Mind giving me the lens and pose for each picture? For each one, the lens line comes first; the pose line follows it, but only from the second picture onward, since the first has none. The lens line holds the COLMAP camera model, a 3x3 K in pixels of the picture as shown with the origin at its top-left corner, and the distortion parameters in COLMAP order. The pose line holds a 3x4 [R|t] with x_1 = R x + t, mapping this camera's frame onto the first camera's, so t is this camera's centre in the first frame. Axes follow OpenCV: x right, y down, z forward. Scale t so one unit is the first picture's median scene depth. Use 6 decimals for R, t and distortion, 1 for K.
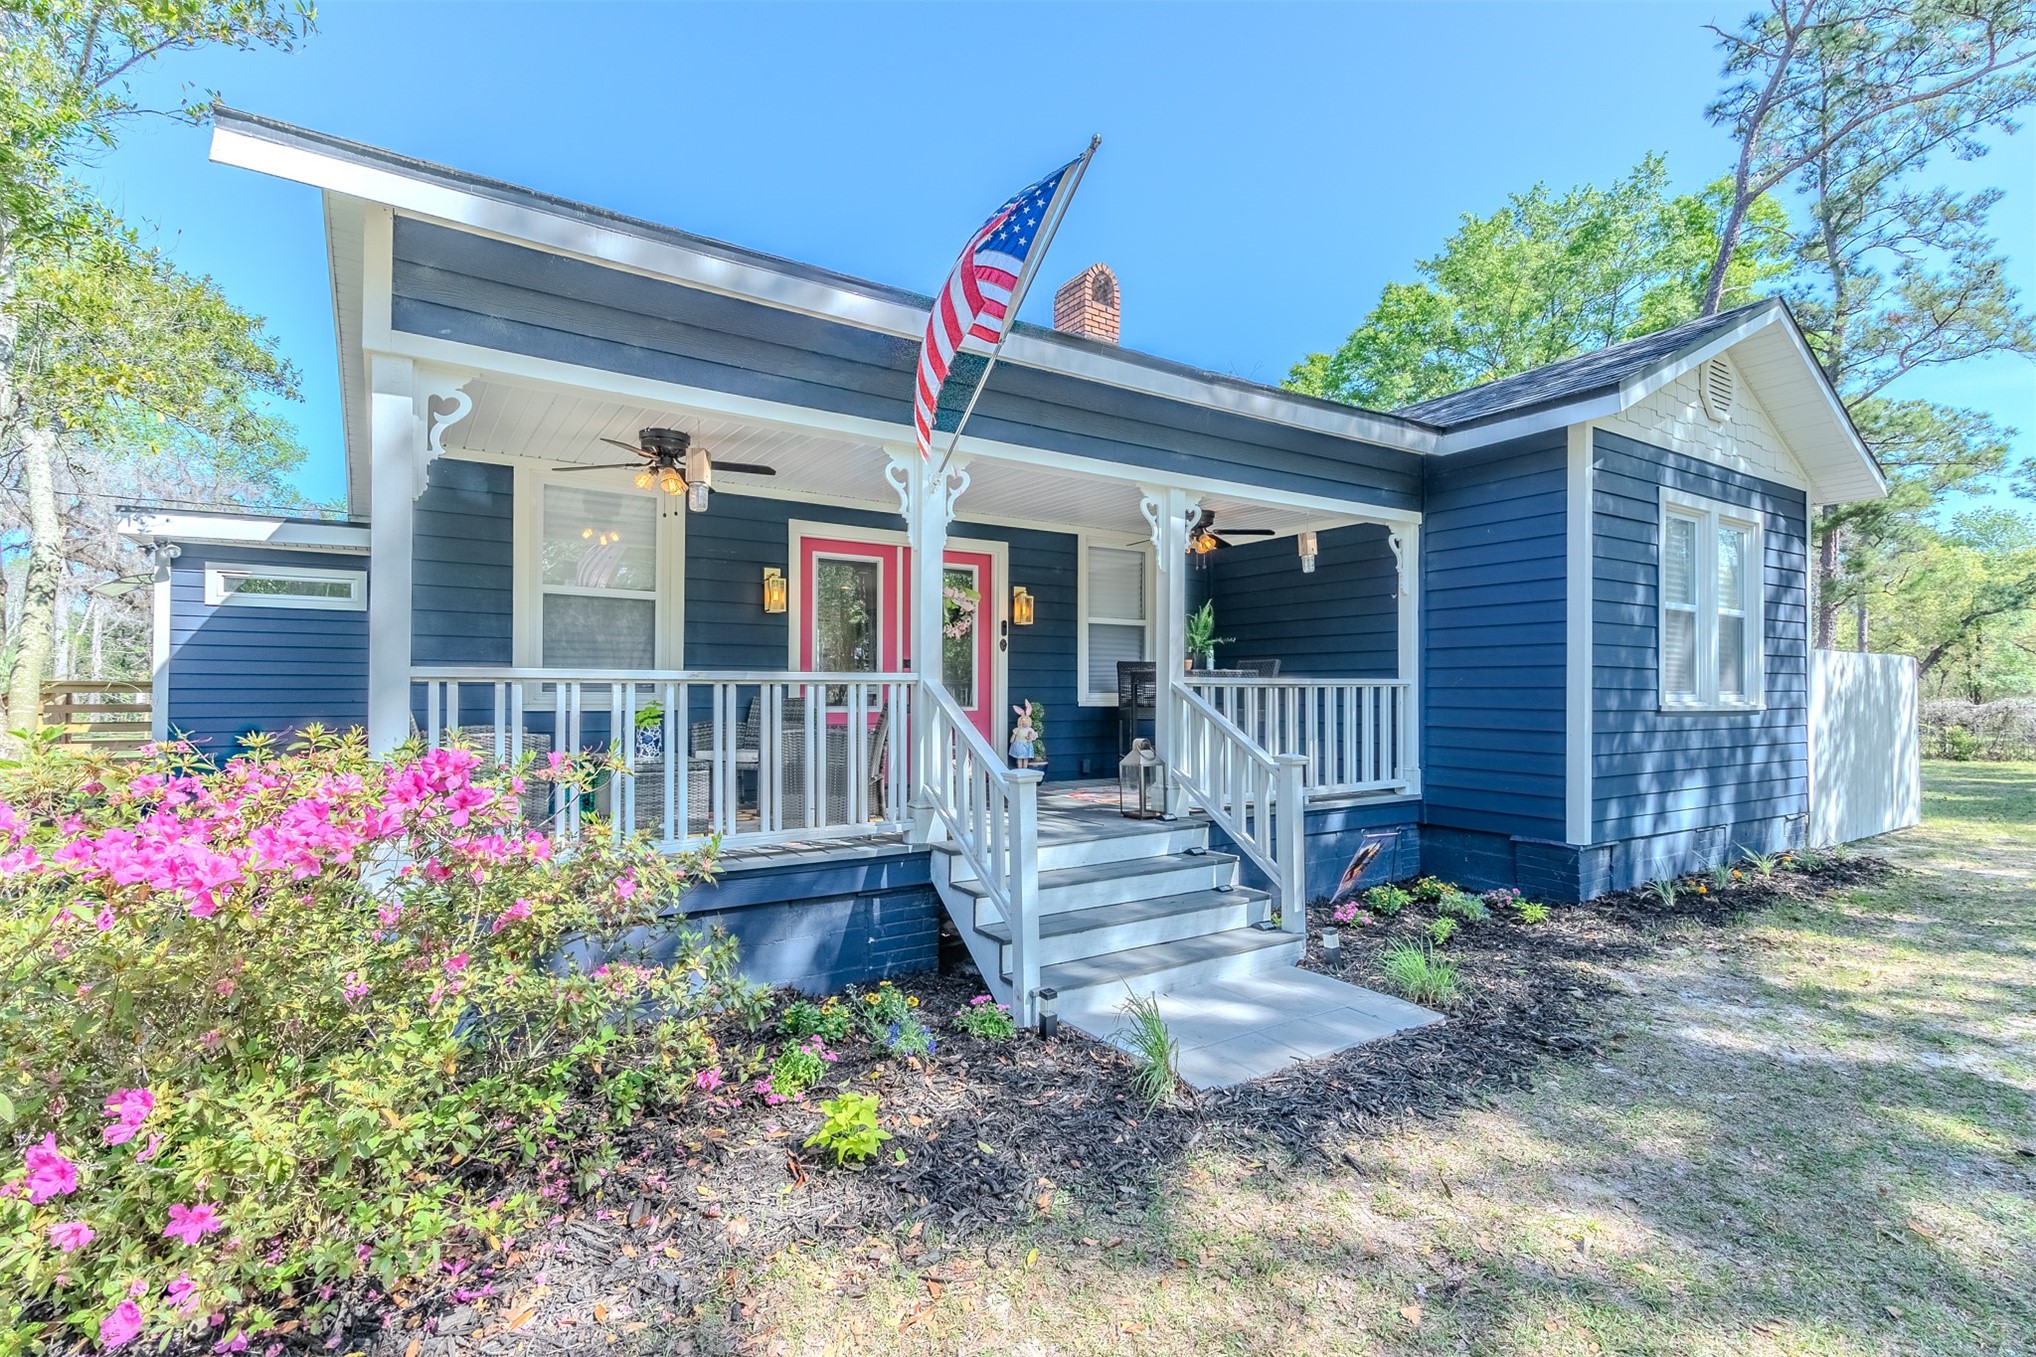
lens RADIAL K [[899.6, 0, 1016.5], [0, 899.6, 677.8], [0, 0, 1]] dist [0.028743, -0.000495]
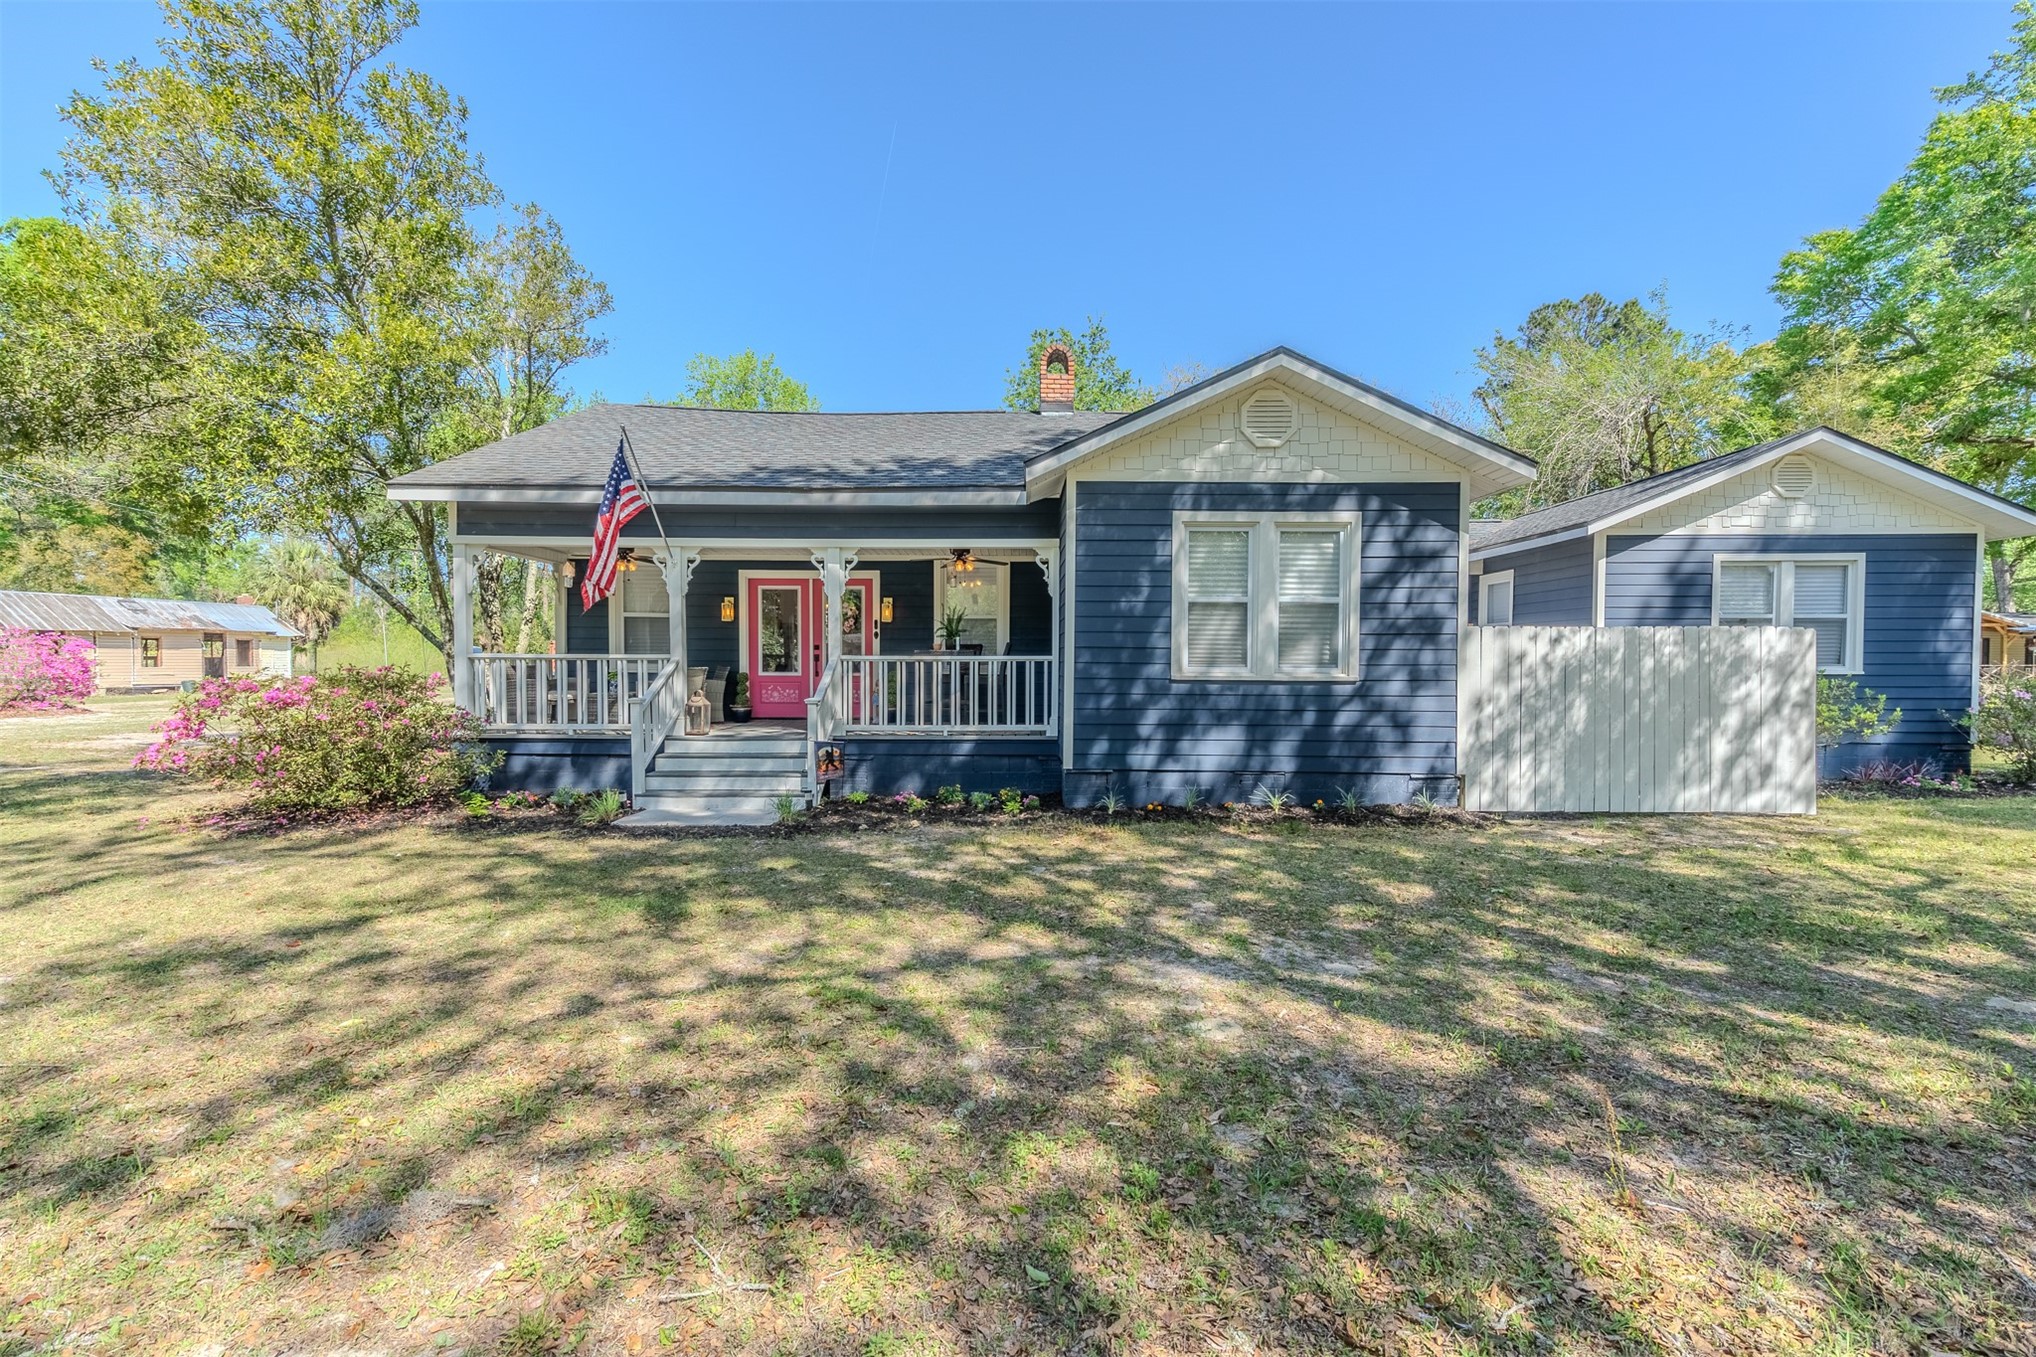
lens RADIAL K [[899.6, 0, 1015.6], [0, 899.6, 681.2], [0, 0, 1]] dist [0.028743, -0.000495]
pose [[0.843517, 0.009010, -0.537027, 1.166314], [0.004552, 0.999703, 0.023923, 0.007310], [0.537084, -0.022624, 0.843226, -0.233996]]
